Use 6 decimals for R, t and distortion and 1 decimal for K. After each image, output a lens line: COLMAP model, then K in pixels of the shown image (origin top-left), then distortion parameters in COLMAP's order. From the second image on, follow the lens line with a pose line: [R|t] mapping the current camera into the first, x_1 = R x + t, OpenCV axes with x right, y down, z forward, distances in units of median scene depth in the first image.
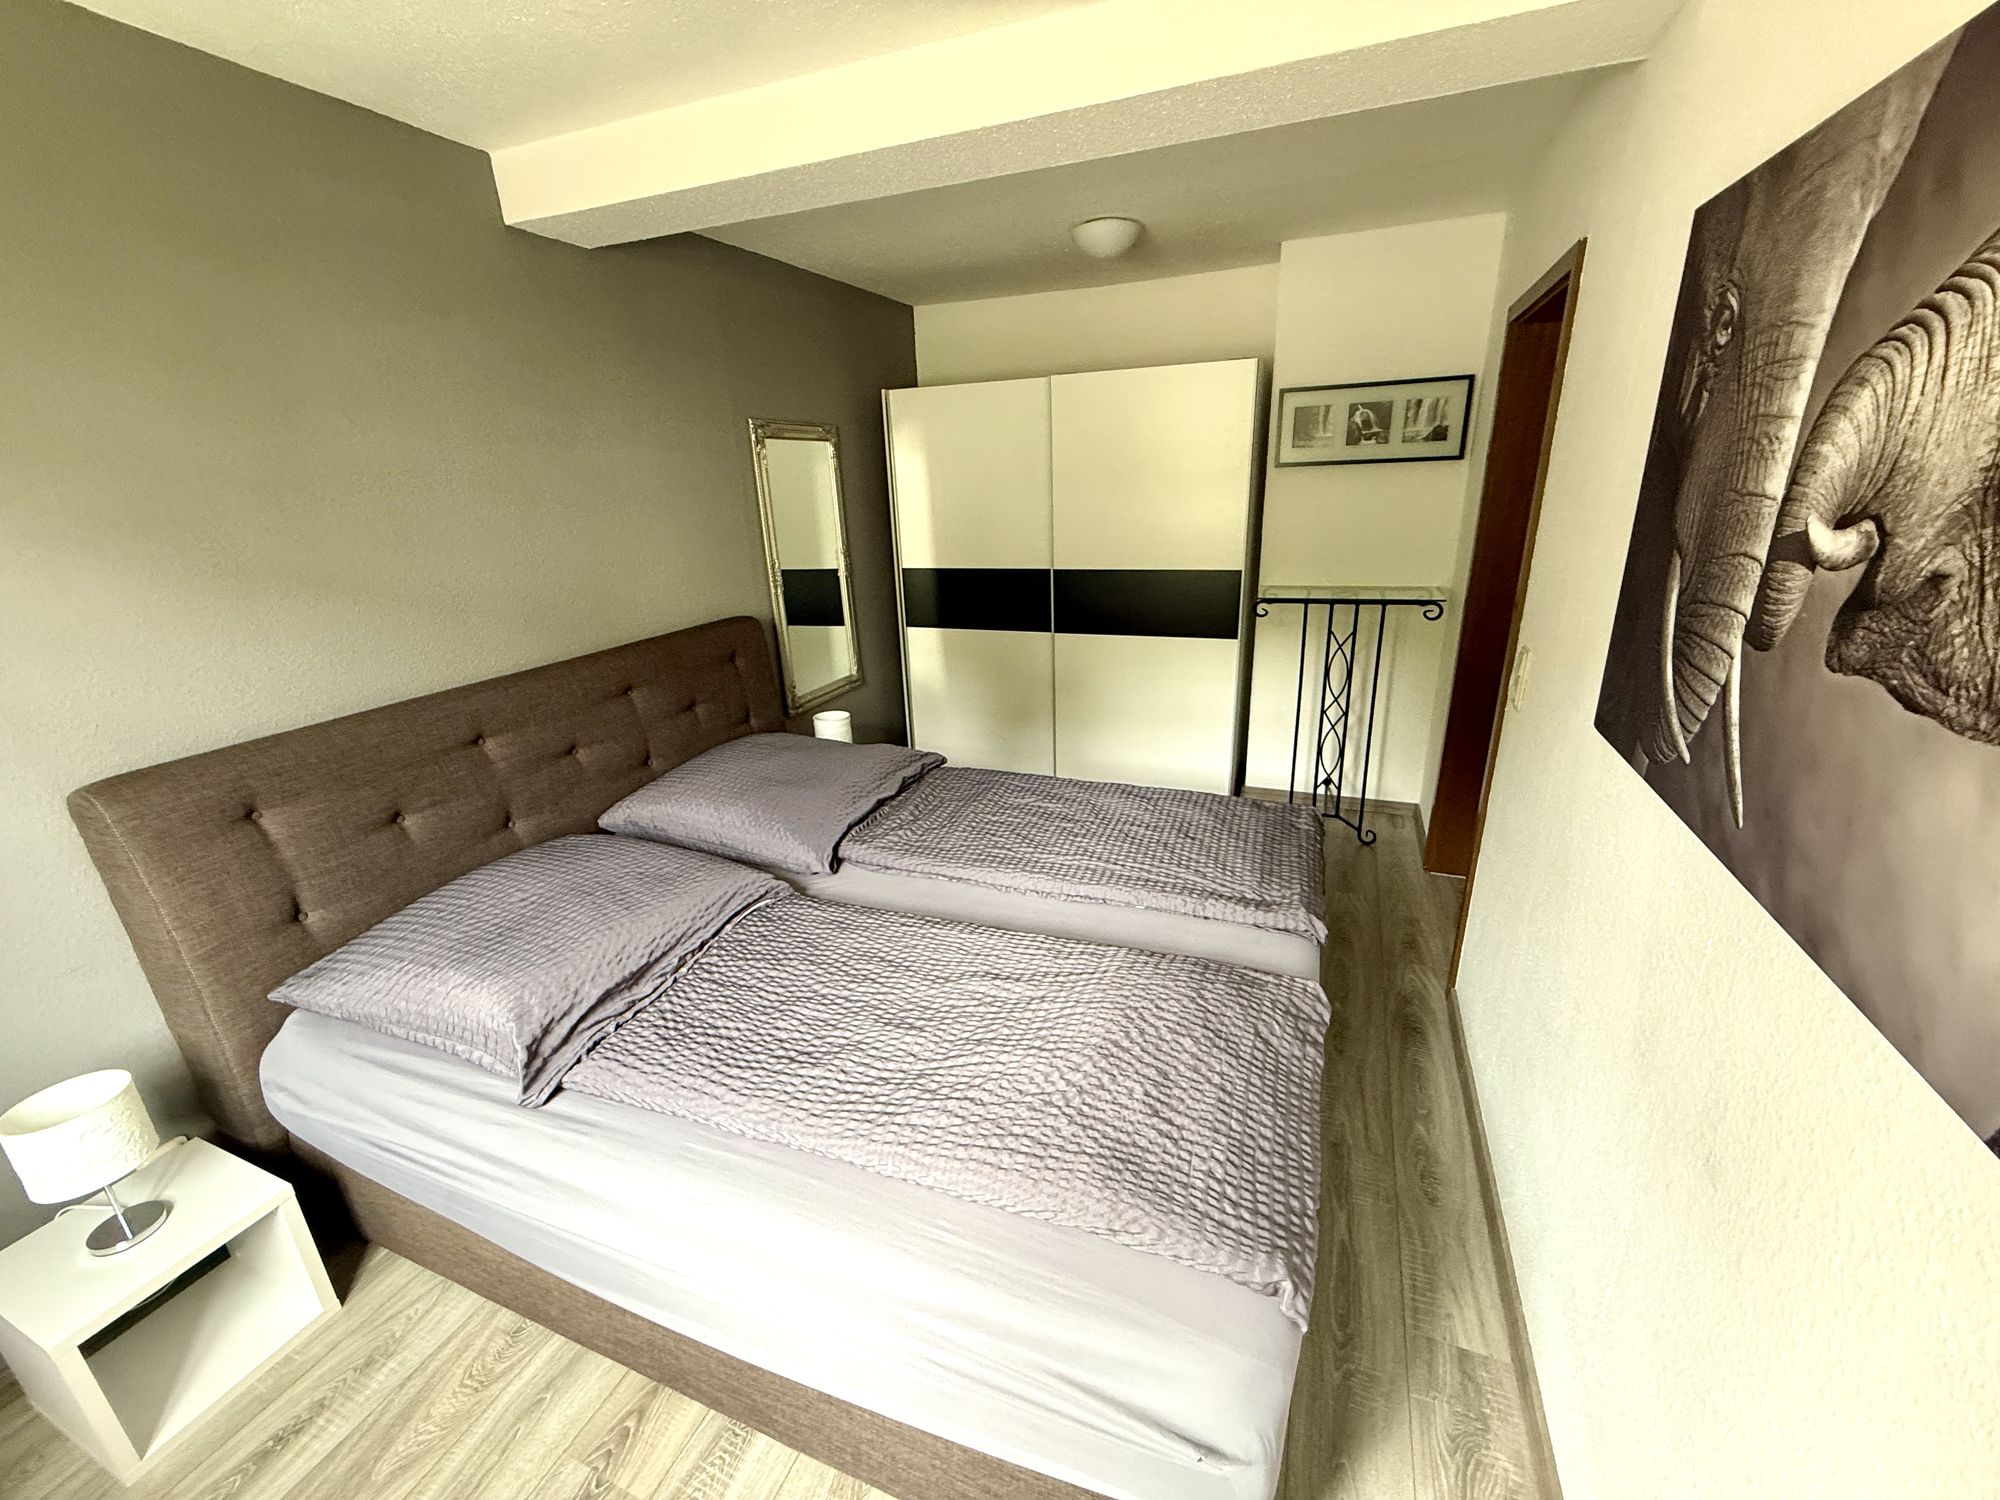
lens RADIAL K [[791.3, 0, 1001.9], [0, 791.3, 740.0], [0, 0, 1]] dist [0.000054, 0.000410]
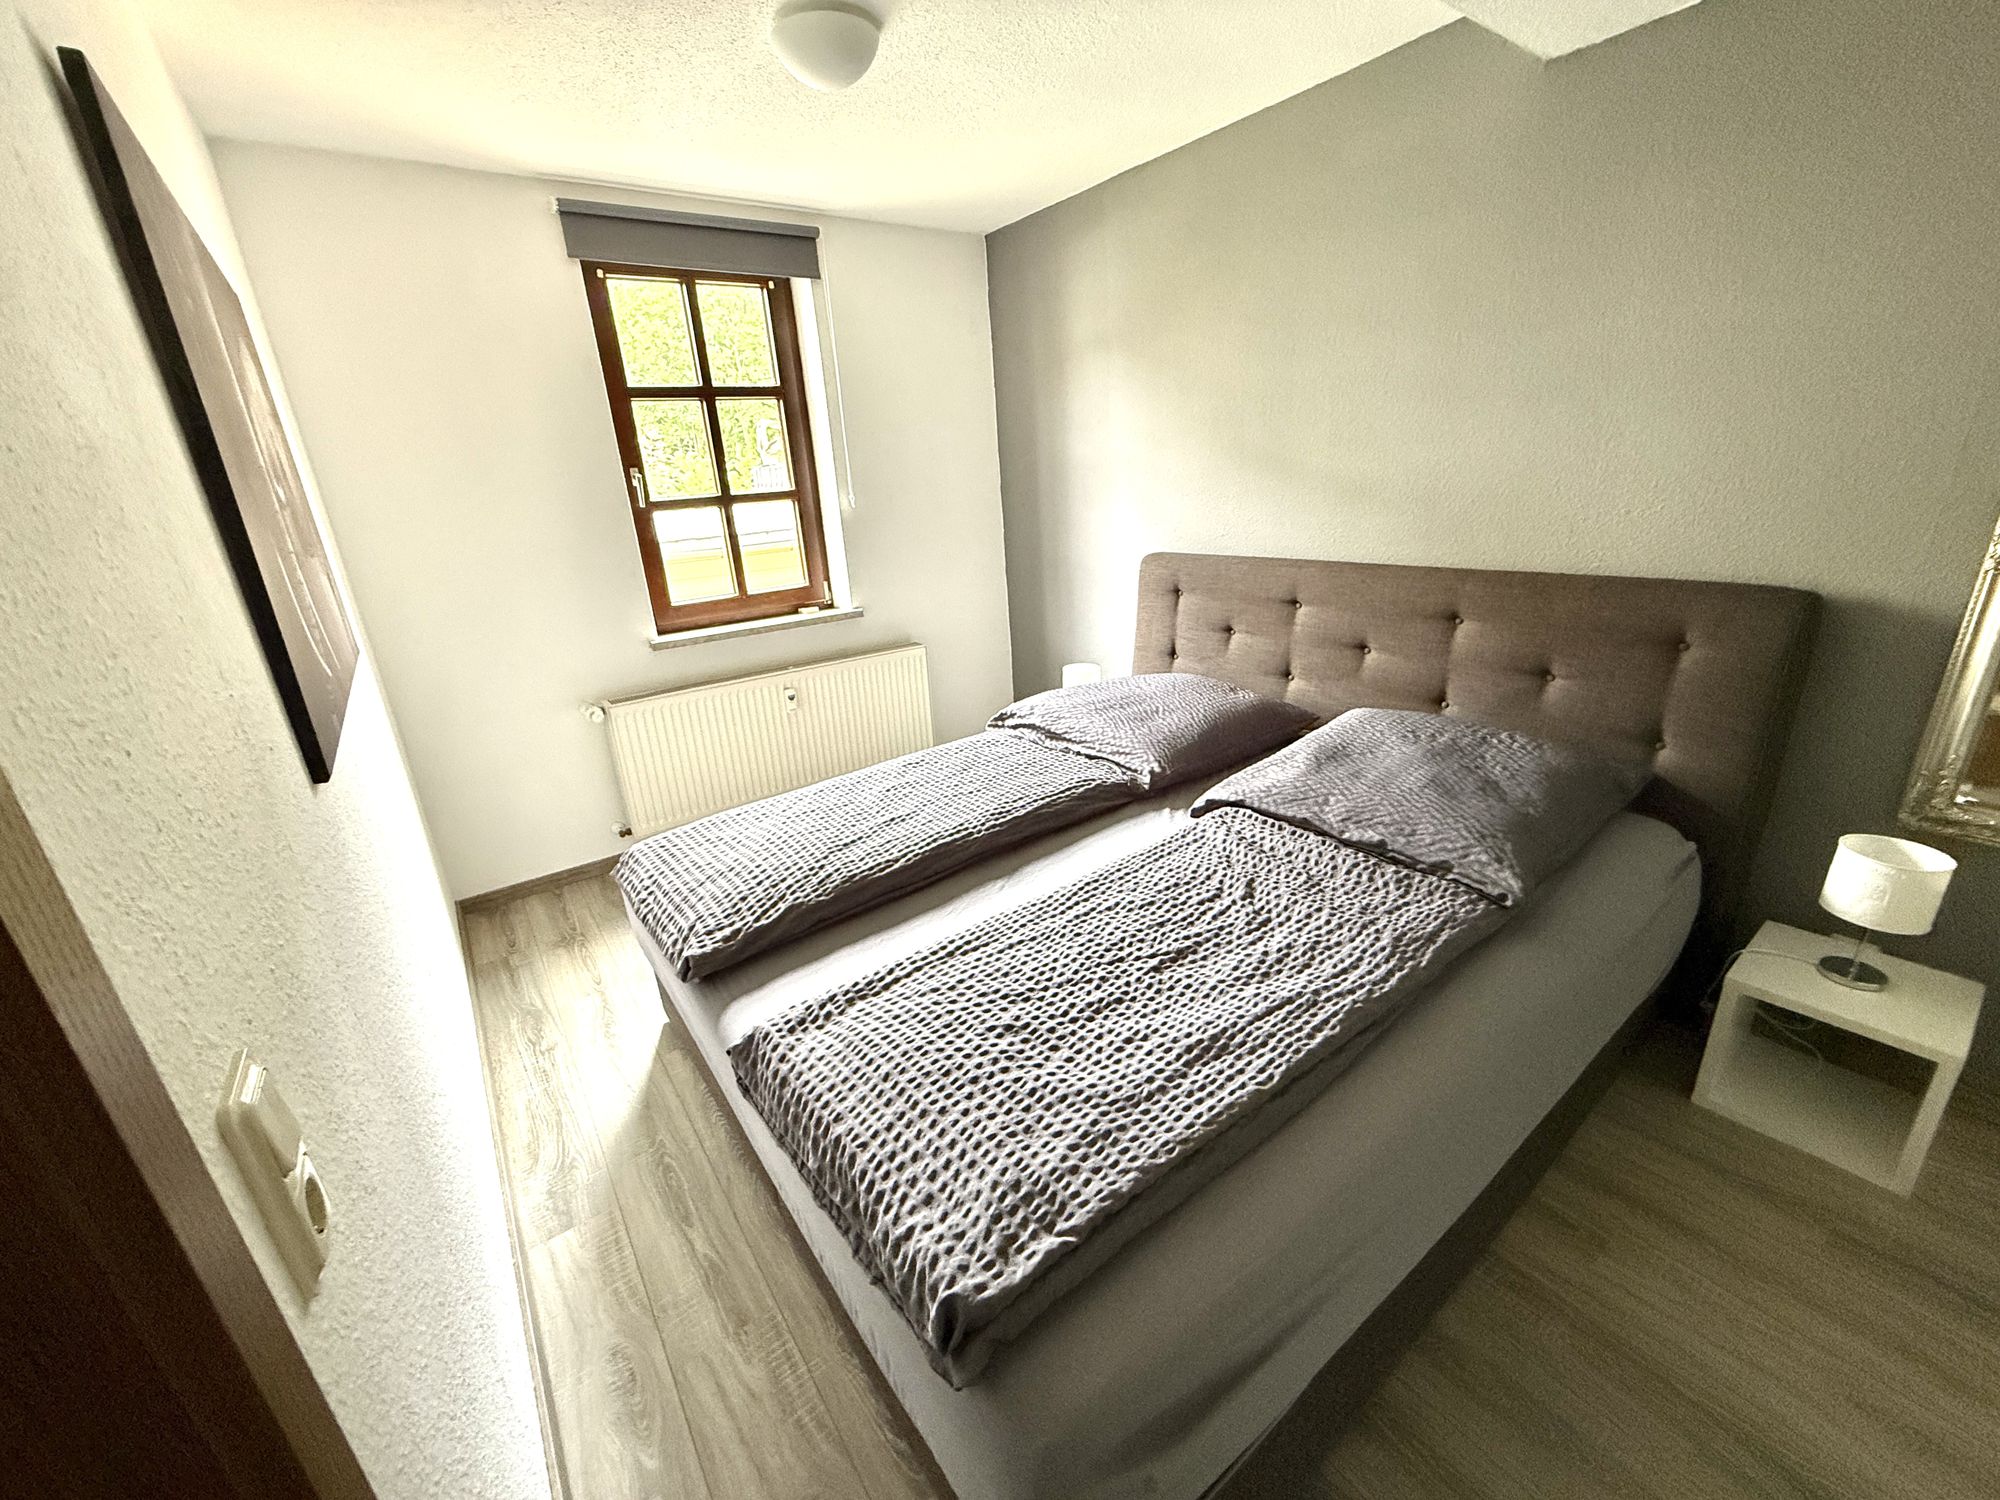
lens RADIAL K [[791.3, 0, 990.5], [0, 791.3, 750.9], [0, 0, 1]] dist [0.000054, 0.000410]
pose [[-0.513525, 0.354058, -0.781623, 0.767899], [-0.197221, 0.837816, 0.509086, -0.411566], [0.835102, 0.415581, -0.360412, 1.365286]]
